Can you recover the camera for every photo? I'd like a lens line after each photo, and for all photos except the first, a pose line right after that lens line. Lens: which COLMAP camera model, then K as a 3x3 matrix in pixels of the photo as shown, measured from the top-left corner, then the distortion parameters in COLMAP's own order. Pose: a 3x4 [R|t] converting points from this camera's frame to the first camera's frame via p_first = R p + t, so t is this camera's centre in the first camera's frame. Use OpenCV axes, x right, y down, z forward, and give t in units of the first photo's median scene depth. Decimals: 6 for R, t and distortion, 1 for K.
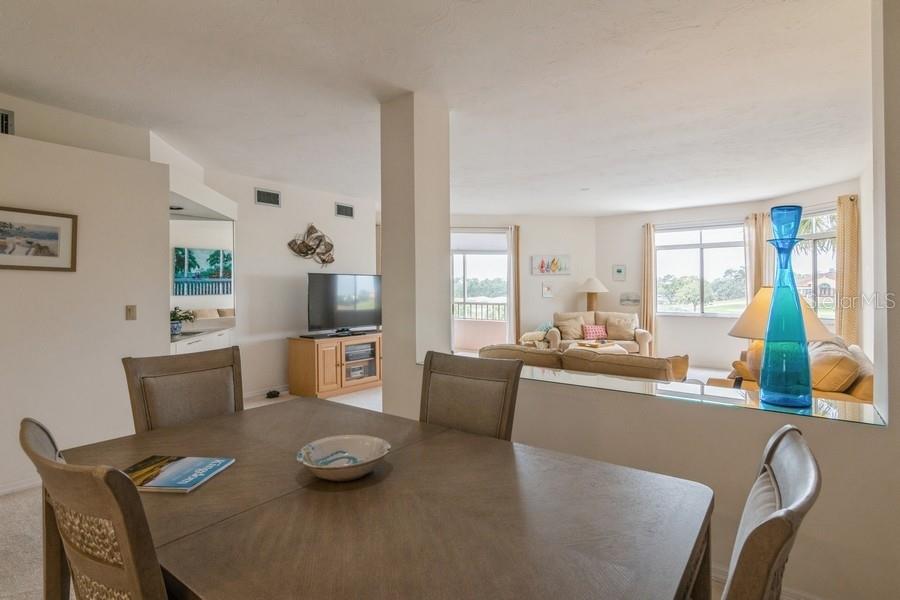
lens RADIAL K [[462.5, 0, 454.1], [0, 462.5, 285.7], [0, 0, 1]] dist [-0.007719, 0.004272]
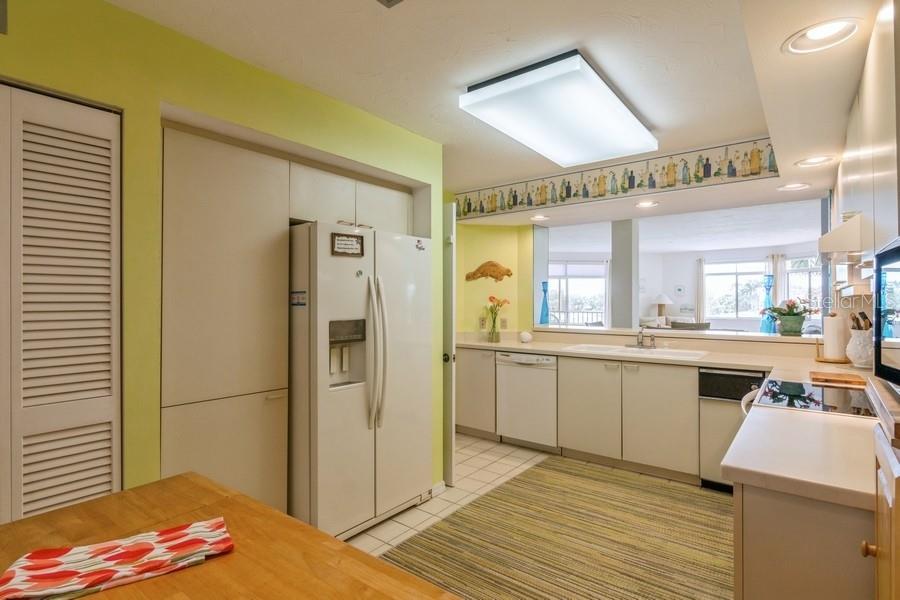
lens RADIAL K [[462.5, 0, 449.7], [0, 462.5, 300.2], [0, 0, 1]] dist [-0.007719, 0.004272]
pose [[0.999889, 0.001666, -0.014833, -0.399628], [-0.001607, 0.999991, 0.003972, -0.002706], [0.014840, -0.003948, 0.999882, -0.554578]]
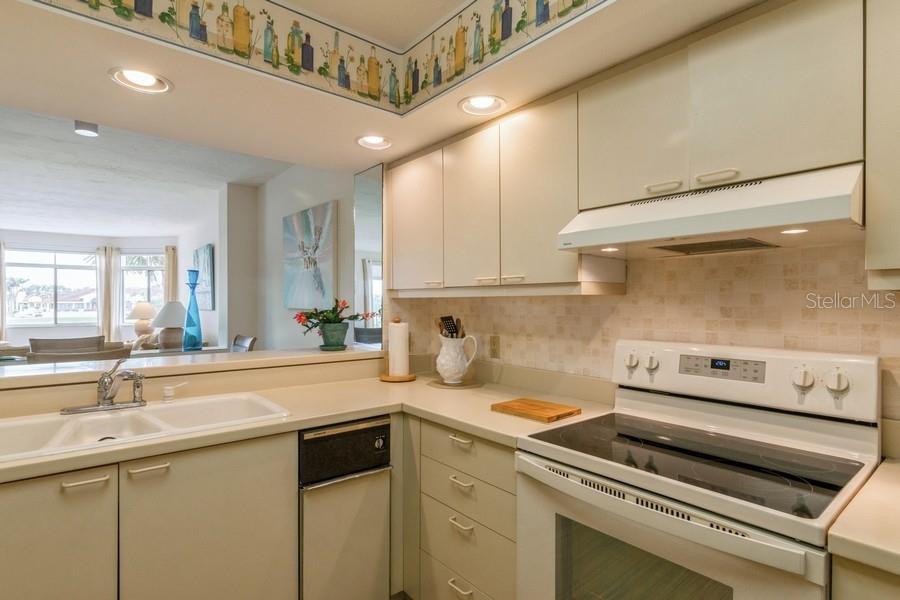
lens RADIAL K [[462.5, 0, 449.6], [0, 462.5, 301.3], [0, 0, 1]] dist [-0.007719, 0.004272]
pose [[0.233947, 0.007668, 0.972219, -0.372750], [-0.009396, 0.999940, -0.005625, -0.000322], [-0.972204, -0.007819, 0.234005, -0.254583]]
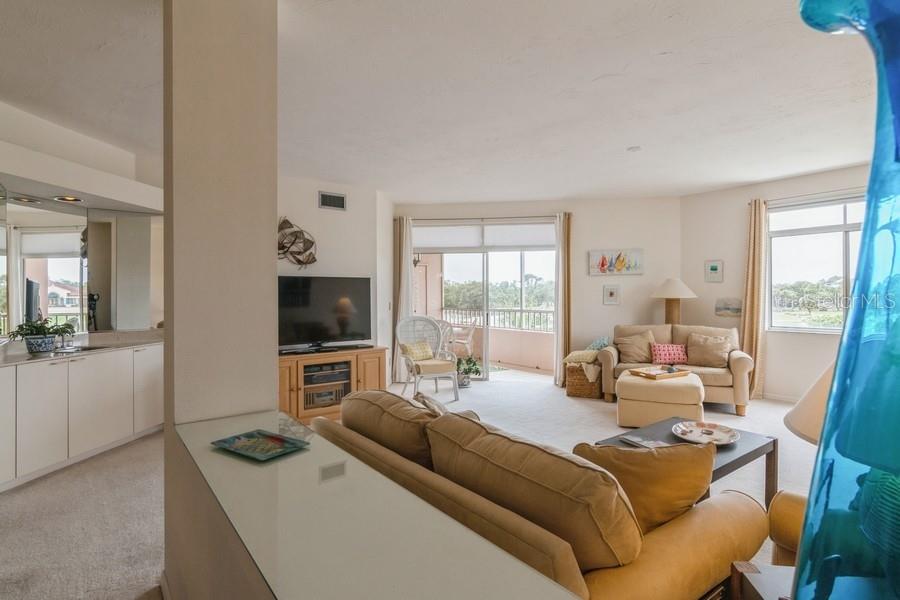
lens RADIAL K [[462.5, 0, 452.1], [0, 462.5, 295.9], [0, 0, 1]] dist [-0.007719, 0.004272]
pose [[0.965430, -0.001958, -0.260655, 0.164014], [0.004855, 0.999933, 0.010471, 0.001242], [0.260617, -0.011374, 0.965375, 0.215617]]
